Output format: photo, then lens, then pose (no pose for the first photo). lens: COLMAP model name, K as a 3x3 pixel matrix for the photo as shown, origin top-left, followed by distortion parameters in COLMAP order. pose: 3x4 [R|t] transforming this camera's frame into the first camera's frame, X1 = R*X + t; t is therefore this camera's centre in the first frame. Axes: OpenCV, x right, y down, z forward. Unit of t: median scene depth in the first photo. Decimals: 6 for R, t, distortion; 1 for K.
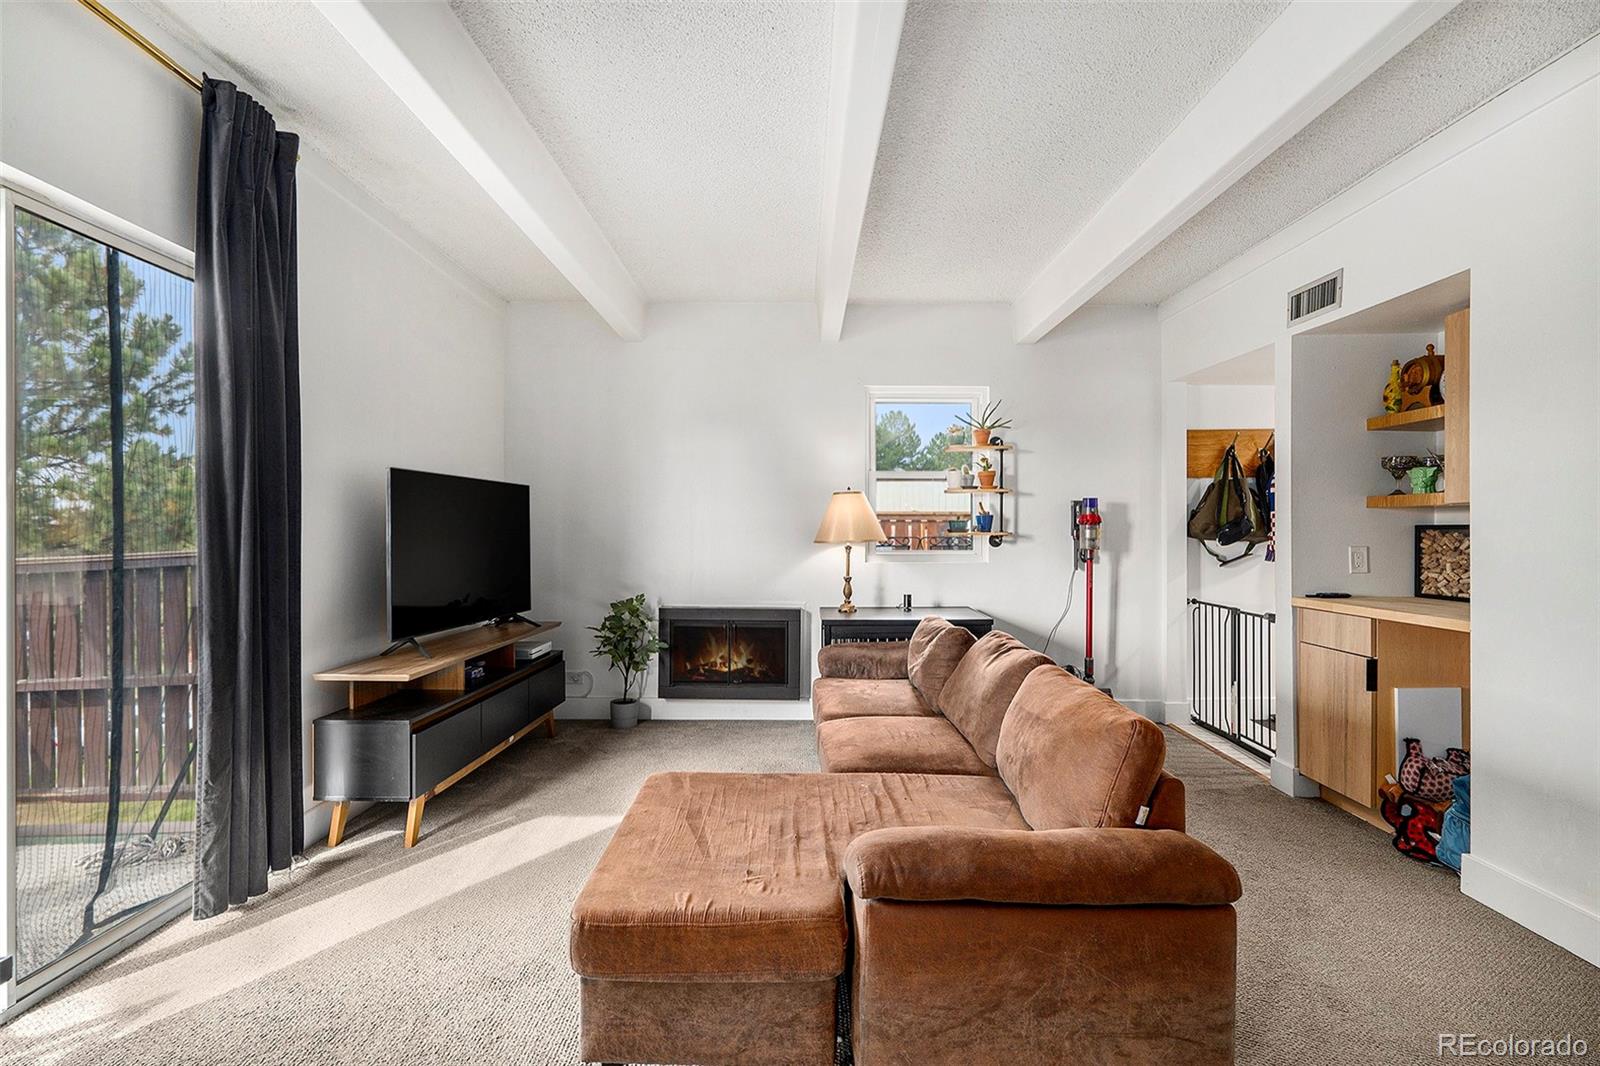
lens RADIAL K [[756.9, 0, 800.6], [0, 756.9, 533.7], [0, 0, 1]] dist [0.010842, 0.001111]
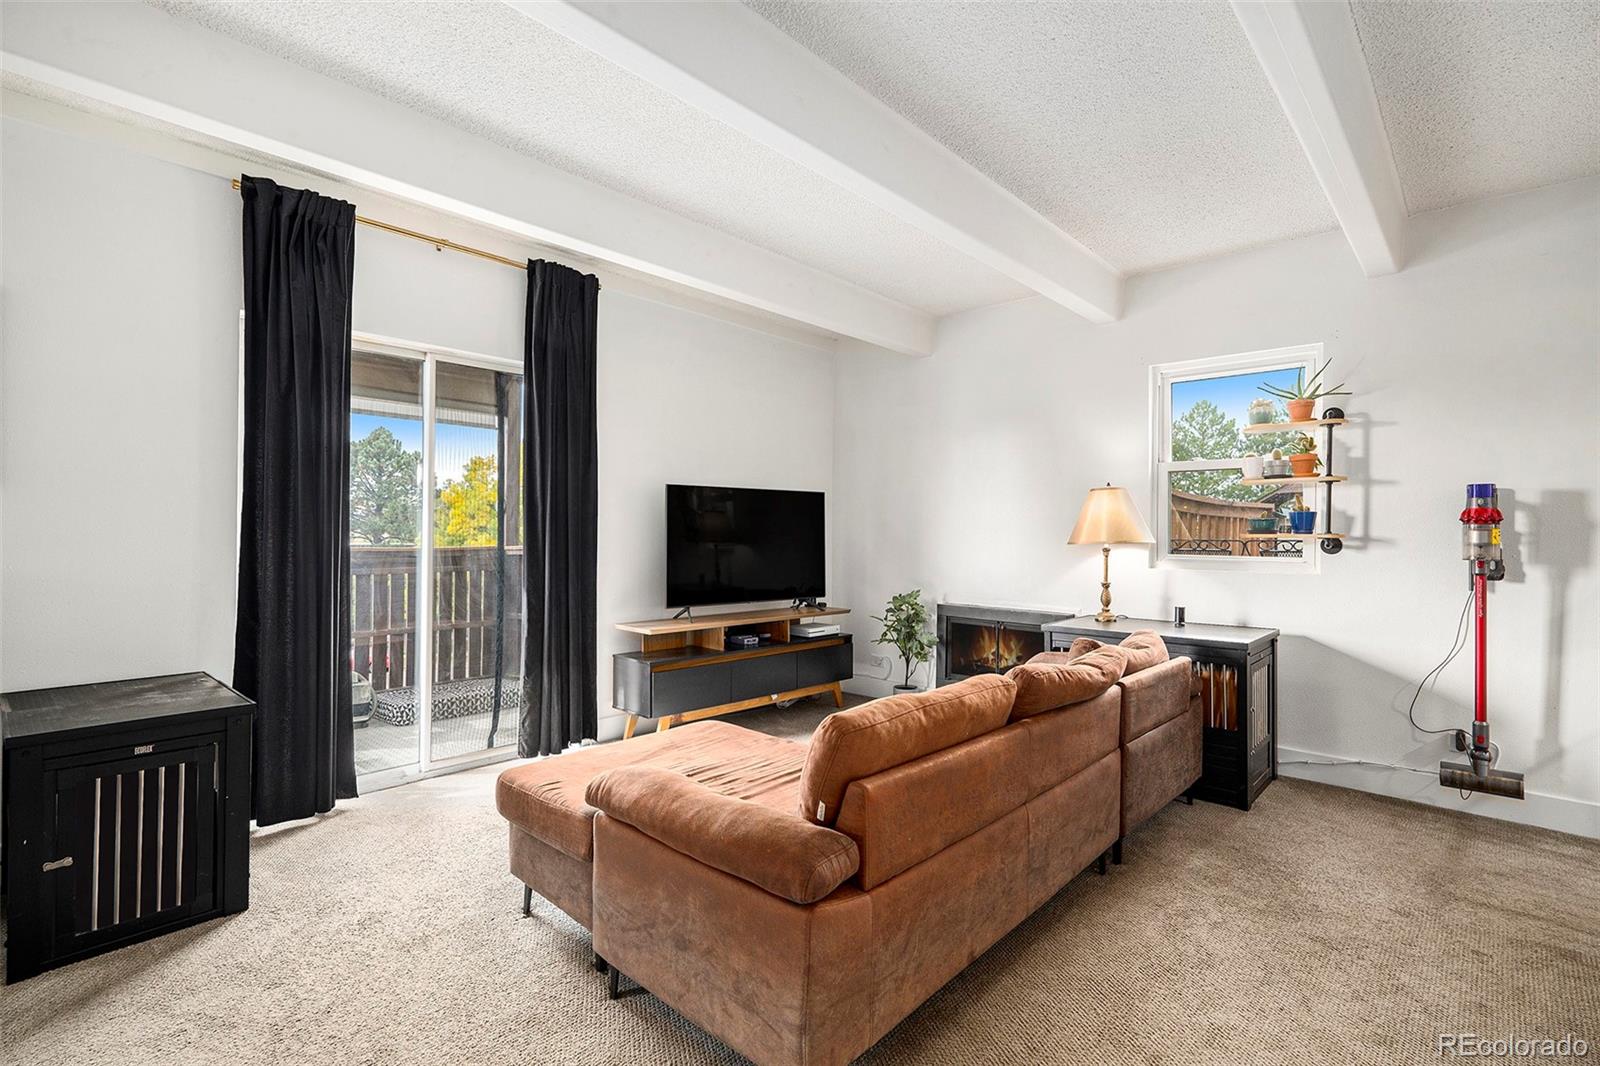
lens RADIAL K [[756.9, 0, 799.0], [0, 756.9, 528.3], [0, 0, 1]] dist [0.010842, 0.001111]
pose [[0.733892, -0.000222, -0.679266, 0.406994], [-0.008318, 0.999922, -0.009313, 0.003912], [0.679215, 0.012485, 0.733833, 0.091730]]
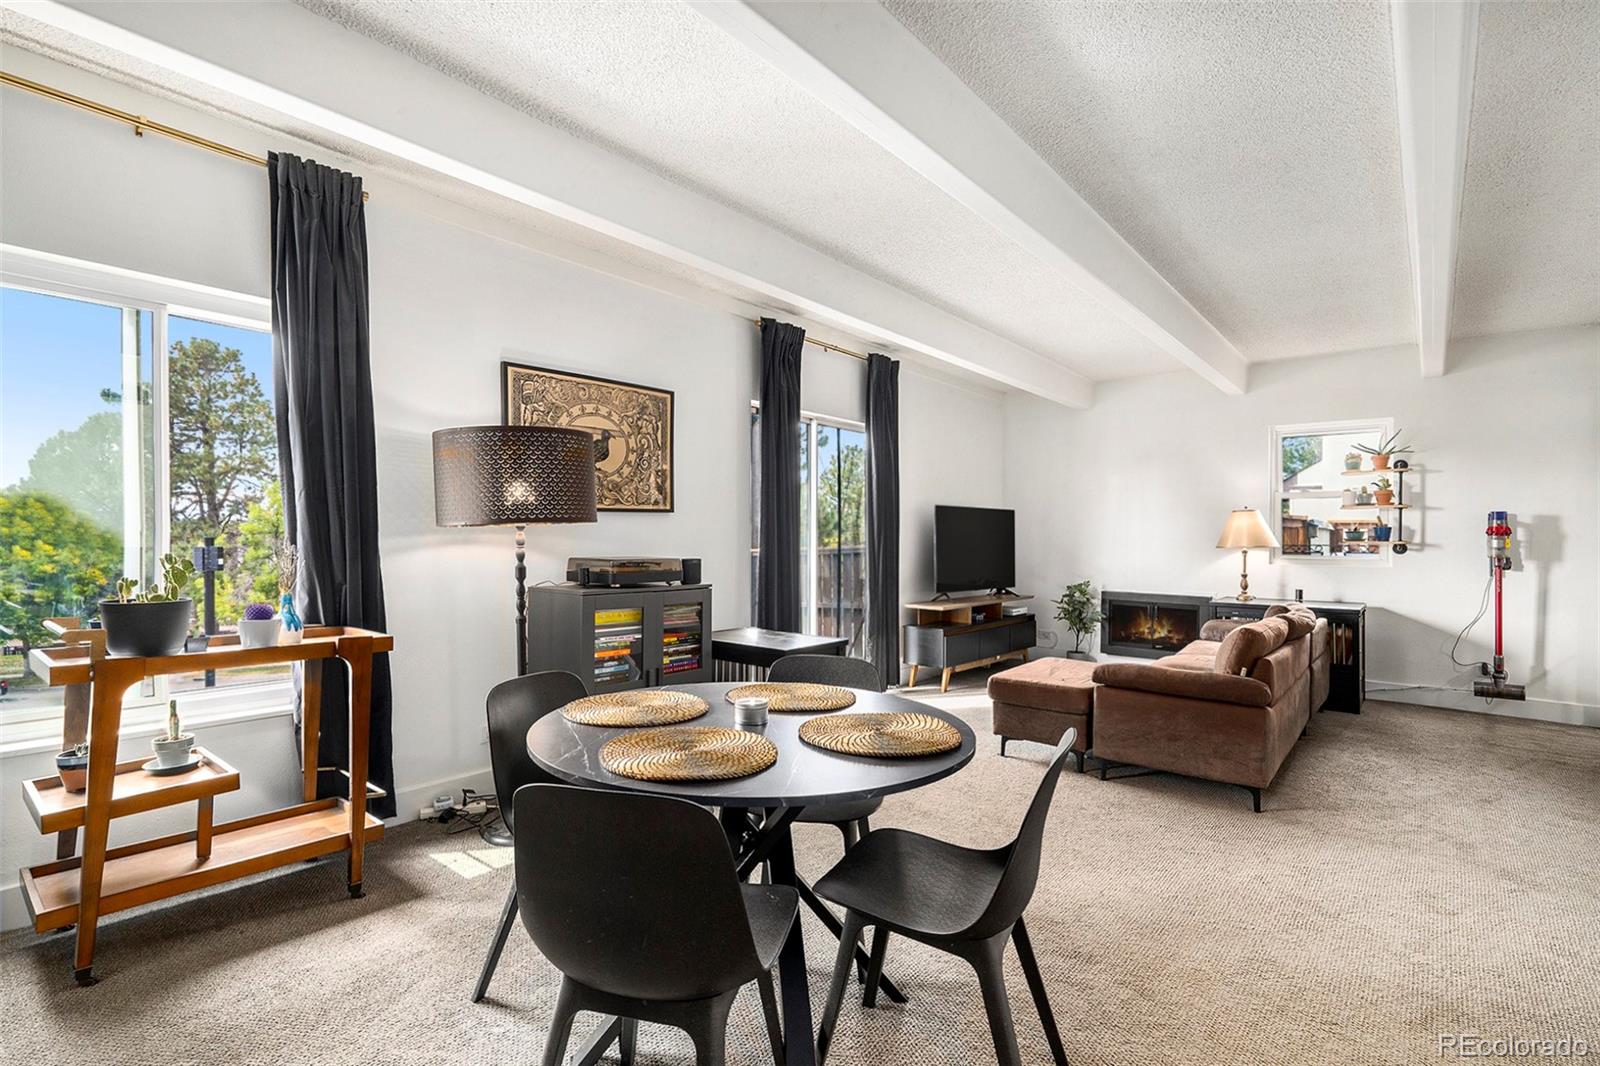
lens RADIAL K [[775.3, 0, 796.7], [0, 775.3, 526.1], [0, 0, 1]] dist [0.010007, 0.002766]
pose [[0.773546, -0.003378, -0.633732, 0.319989], [-0.008161, 0.999850, -0.015290, 0.000429], [0.633688, 0.016999, 0.773402, -0.552024]]
